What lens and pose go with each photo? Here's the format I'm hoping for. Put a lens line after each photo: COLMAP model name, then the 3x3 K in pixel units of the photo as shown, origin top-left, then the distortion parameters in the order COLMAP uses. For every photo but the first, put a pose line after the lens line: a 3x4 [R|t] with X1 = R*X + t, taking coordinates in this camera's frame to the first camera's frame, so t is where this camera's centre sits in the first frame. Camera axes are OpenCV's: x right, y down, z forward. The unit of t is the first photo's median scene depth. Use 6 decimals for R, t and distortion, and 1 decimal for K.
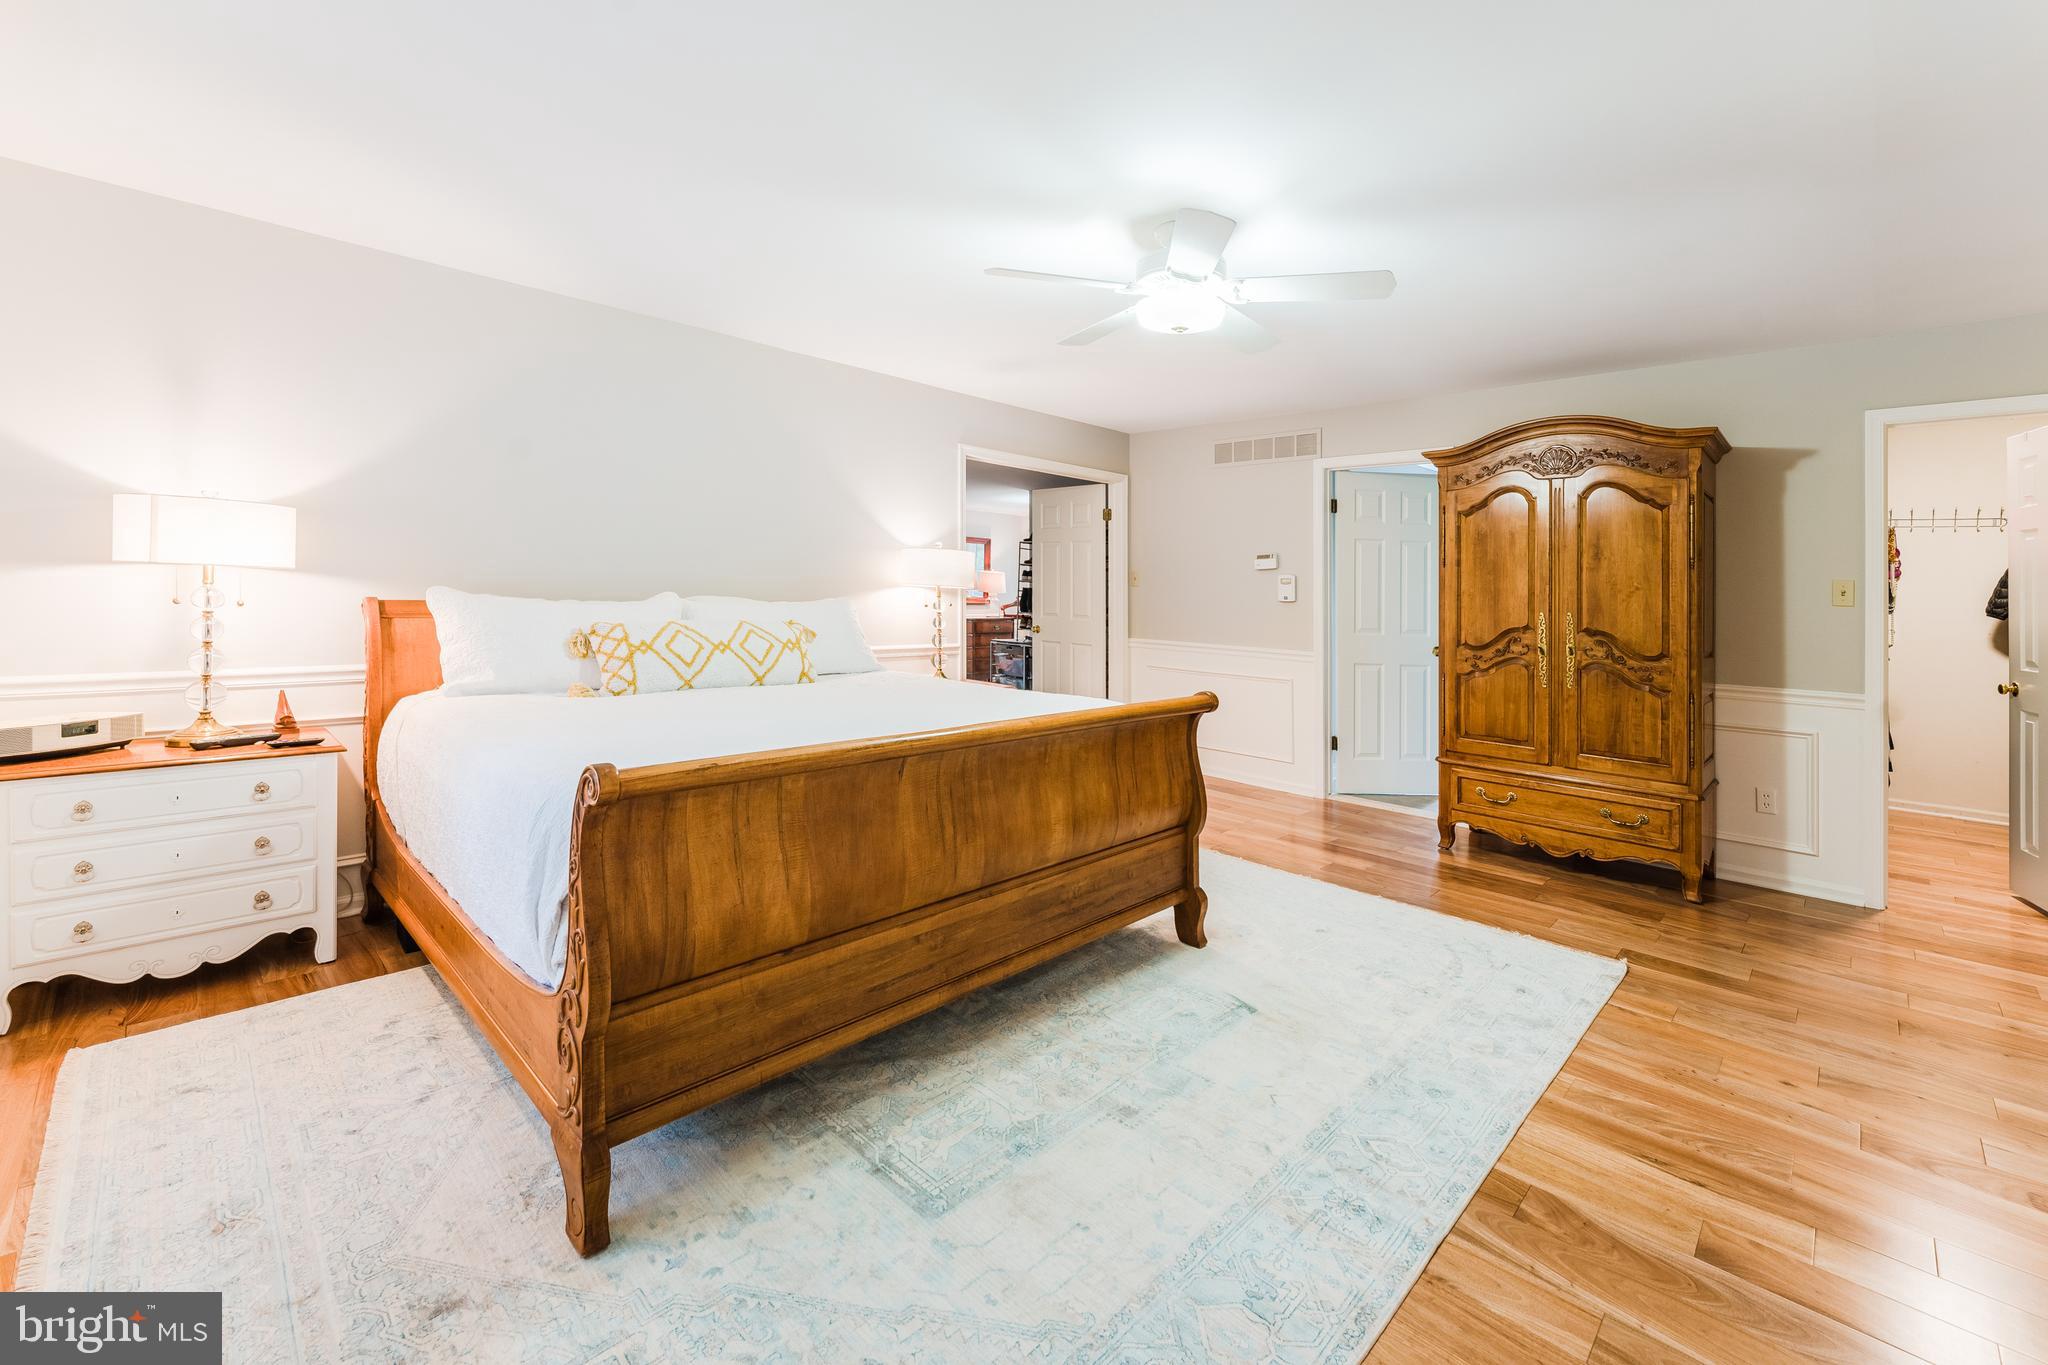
lens RADIAL K [[919.6, 0, 1025.0], [0, 919.6, 585.9], [0, 0, 1]] dist [-0.000427, -0.000442]
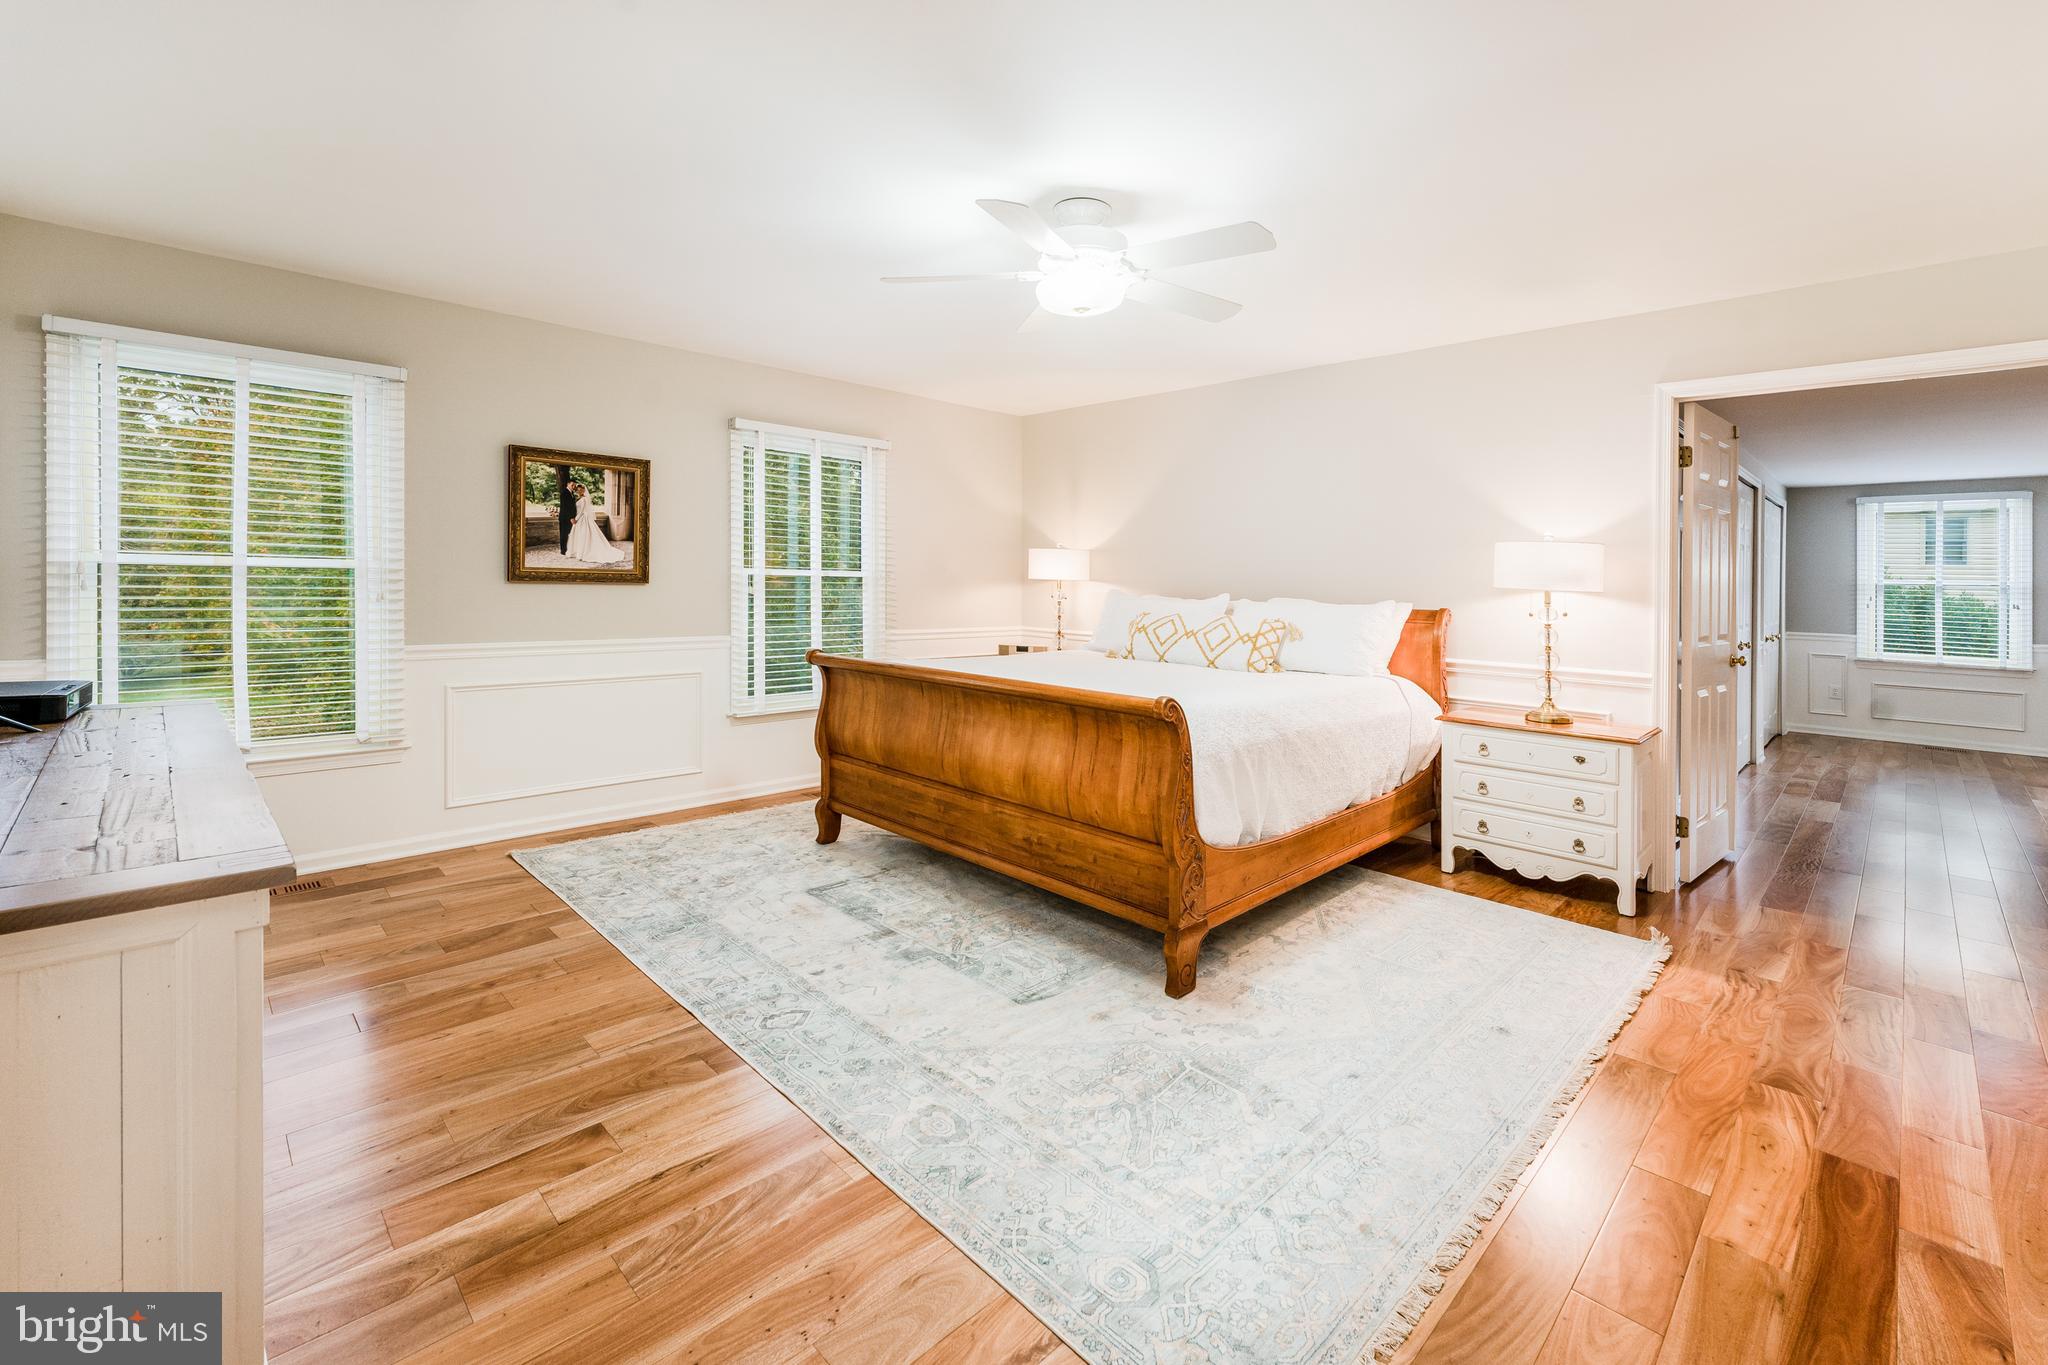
lens RADIAL K [[809.3, 0, 1024.0], [0, 809.3, 682.5], [0, 0, 1]] dist [0.000130, 0.000058]
pose [[-0.019235, 0.118638, -0.992751, 1.351909], [-0.017642, 0.992740, 0.118979, -0.002689], [0.999659, 0.019803, -0.017002, 1.232008]]
